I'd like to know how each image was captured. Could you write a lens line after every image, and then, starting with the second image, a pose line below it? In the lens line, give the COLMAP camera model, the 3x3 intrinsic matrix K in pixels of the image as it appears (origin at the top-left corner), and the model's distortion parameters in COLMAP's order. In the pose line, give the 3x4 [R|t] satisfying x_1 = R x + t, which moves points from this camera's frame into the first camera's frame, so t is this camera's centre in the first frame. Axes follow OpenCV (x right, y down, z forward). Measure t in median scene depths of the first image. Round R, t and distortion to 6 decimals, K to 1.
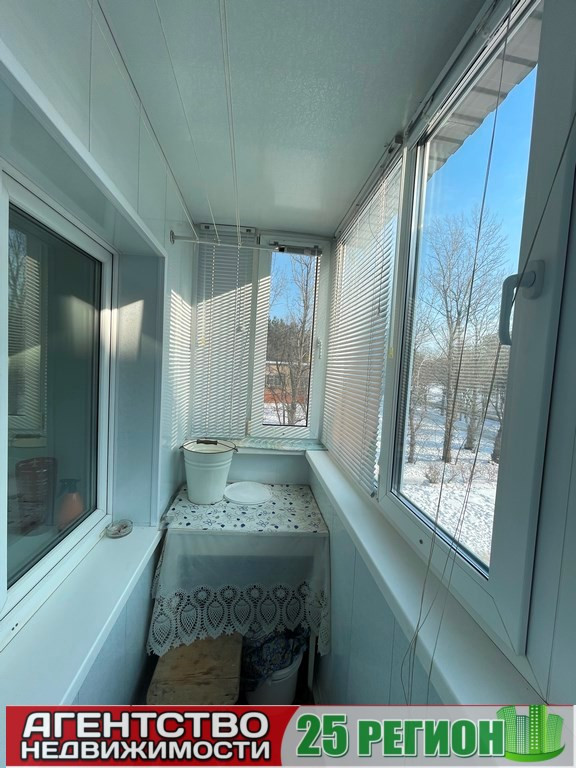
lens RADIAL K [[308.9, 0, 282.8], [0, 308.9, 383.9], [0, 0, 1]] dist [0.000465, -0.000058]
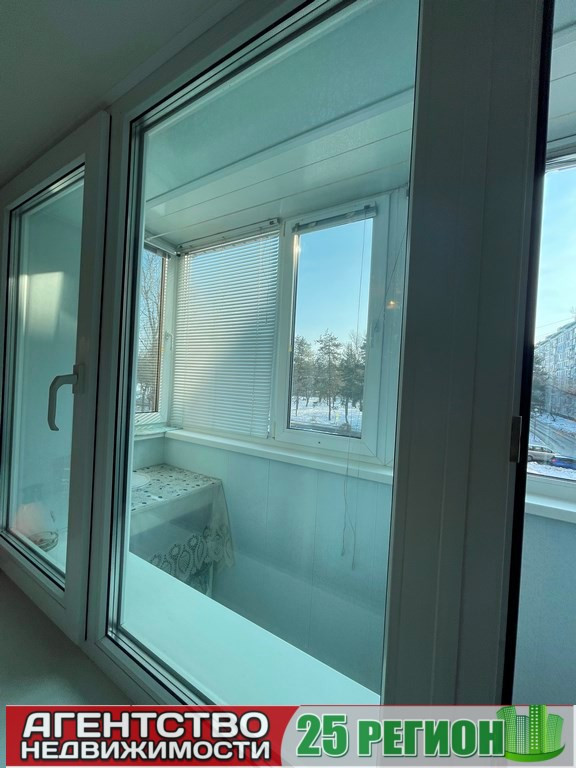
lens RADIAL K [[308.9, 0, 282.8], [0, 308.9, 383.9], [0, 0, 1]] dist [0.000465, -0.000058]
pose [[0.609068, -0.034756, 0.792356, -0.673449], [0.030440, 0.999328, 0.020436, 0.040434], [-0.792533, 0.011673, 0.609717, -0.023797]]
